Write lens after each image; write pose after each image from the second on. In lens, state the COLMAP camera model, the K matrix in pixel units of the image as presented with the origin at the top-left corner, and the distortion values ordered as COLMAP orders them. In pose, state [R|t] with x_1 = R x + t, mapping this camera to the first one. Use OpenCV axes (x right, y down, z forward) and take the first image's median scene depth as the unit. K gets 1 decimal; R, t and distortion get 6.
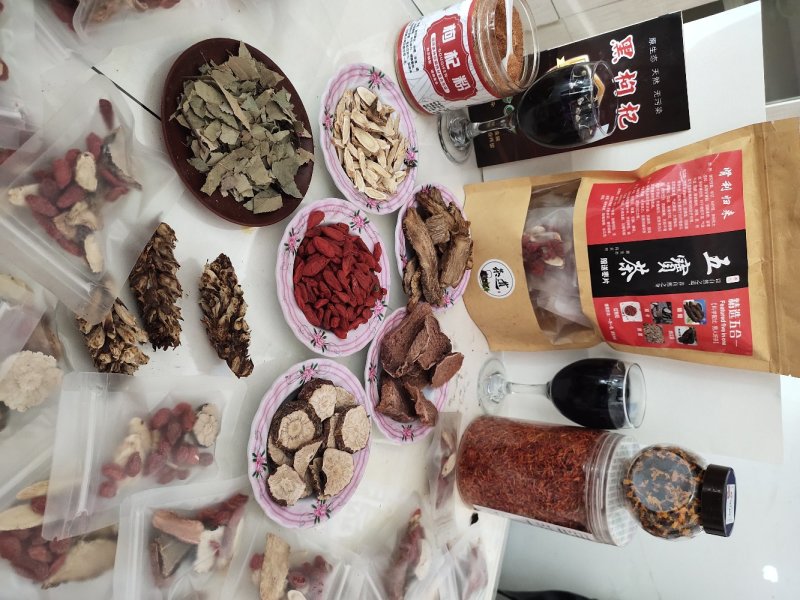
lens RADIAL K [[606.5, 0, 405.3], [0, 606.5, 301.1], [0, 0, 1]] dist [0.090809, -0.114913]
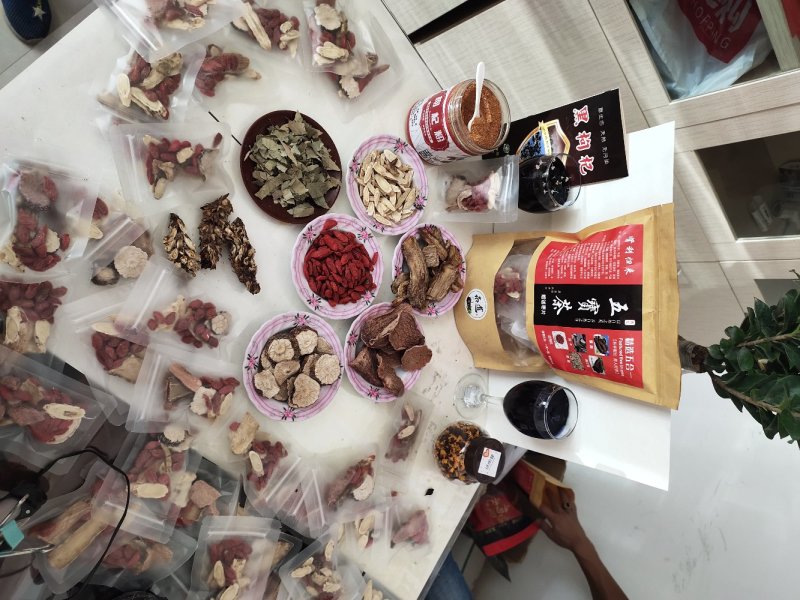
lens RADIAL K [[599.5, 0, 401.8], [0, 599.5, 300.4], [0, 0, 1]] dist [0.077984, -0.093573]
pose [[0.946284, 0.174259, -0.272361, 0.407009], [-0.212393, 0.970126, -0.117239, 0.164641], [0.243795, 0.168789, 0.955026, -0.320493]]
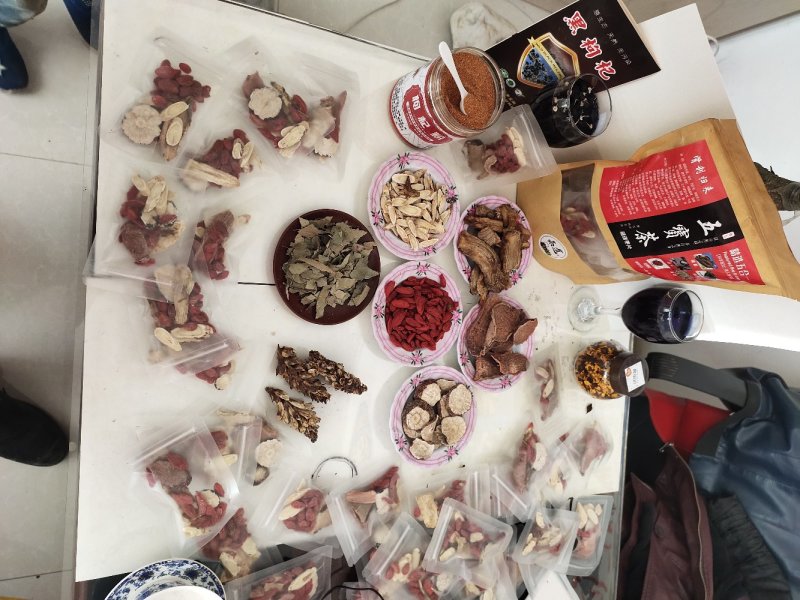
lens RADIAL K [[599.5, 0, 401.8], [0, 599.5, 300.4], [0, 0, 1]] dist [0.077984, -0.093573]
pose [[0.894232, -0.202930, -0.398959, 0.401505], [0.320473, 0.912524, 0.254159, -0.409596], [0.312483, -0.355132, 0.881042, -0.262759]]
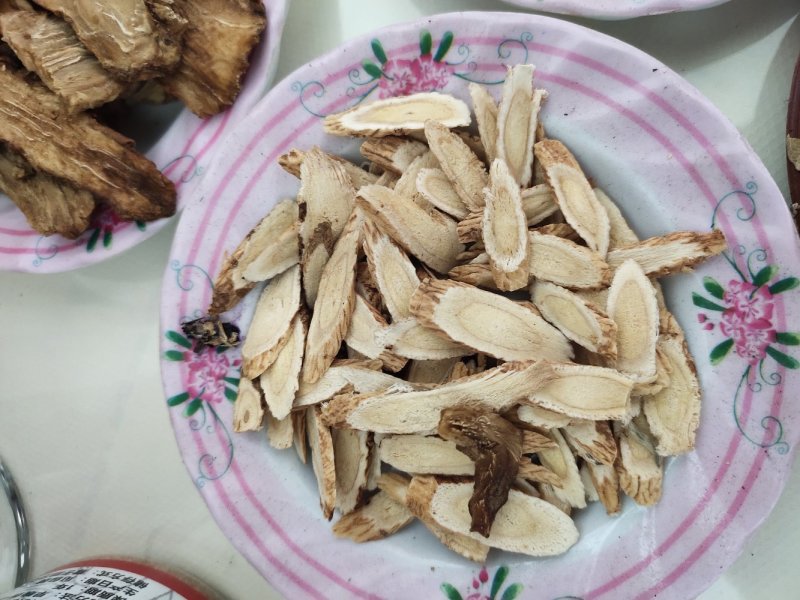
lens RADIAL K [[646.6, 0, 400.0], [0, 646.6, 300.0], [0, 0, 1]] dist [-0.038739, 0.003977]
pose [[-0.778702, 0.032220, -0.626566, 0.111810], [-0.088211, -0.994383, 0.058495, -0.254440], [-0.621161, 0.100820, 0.777170, 0.802783]]
